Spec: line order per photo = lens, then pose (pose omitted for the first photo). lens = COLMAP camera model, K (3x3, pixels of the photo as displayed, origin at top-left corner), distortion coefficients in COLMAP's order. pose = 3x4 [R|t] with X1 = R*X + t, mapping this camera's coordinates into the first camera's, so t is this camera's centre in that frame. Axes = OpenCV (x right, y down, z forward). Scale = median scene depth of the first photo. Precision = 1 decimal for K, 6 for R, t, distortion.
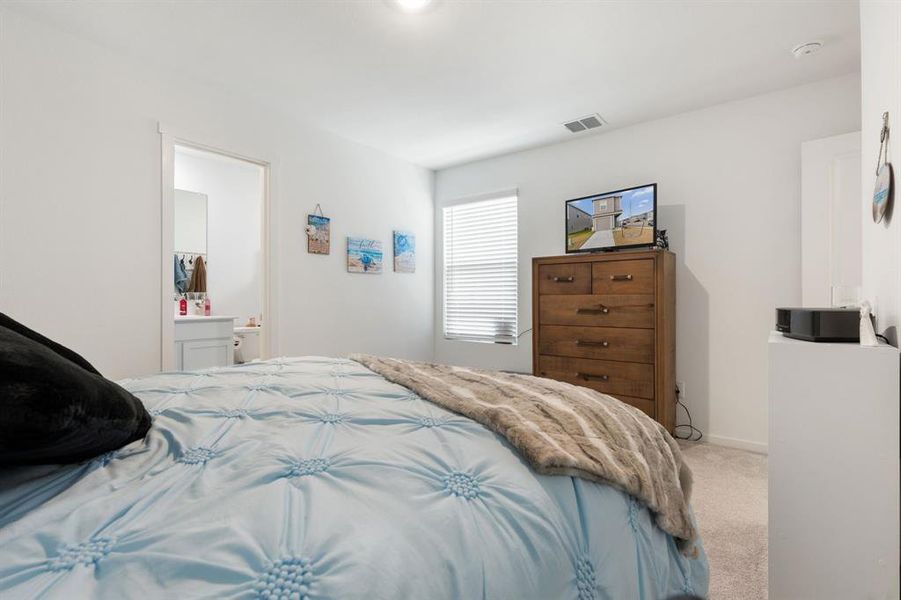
lens RADIAL K [[424.7, 0, 450.5], [0, 424.7, 300.0], [0, 0, 1]] dist [-0.000188, -0.000085]
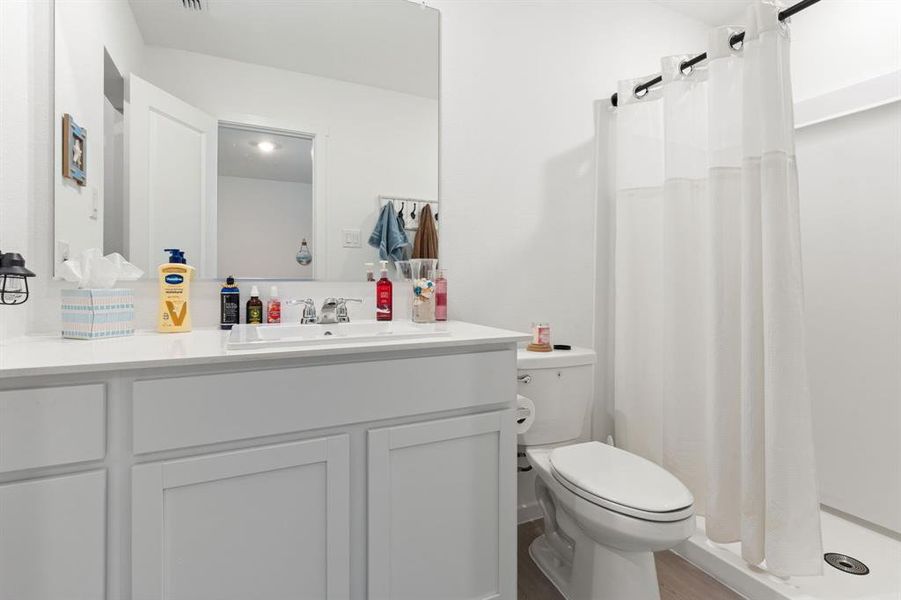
lens RADIAL K [[424.7, 0, 450.5], [0, 424.7, 300.0], [0, 0, 1]] dist [-0.000188, -0.000085]
pose [[0.883928, 0.018531, -0.467256, -0.379540], [-0.001371, 0.999313, 0.037038, 0.004128], [0.467622, -0.032098, 0.883346, 0.655066]]
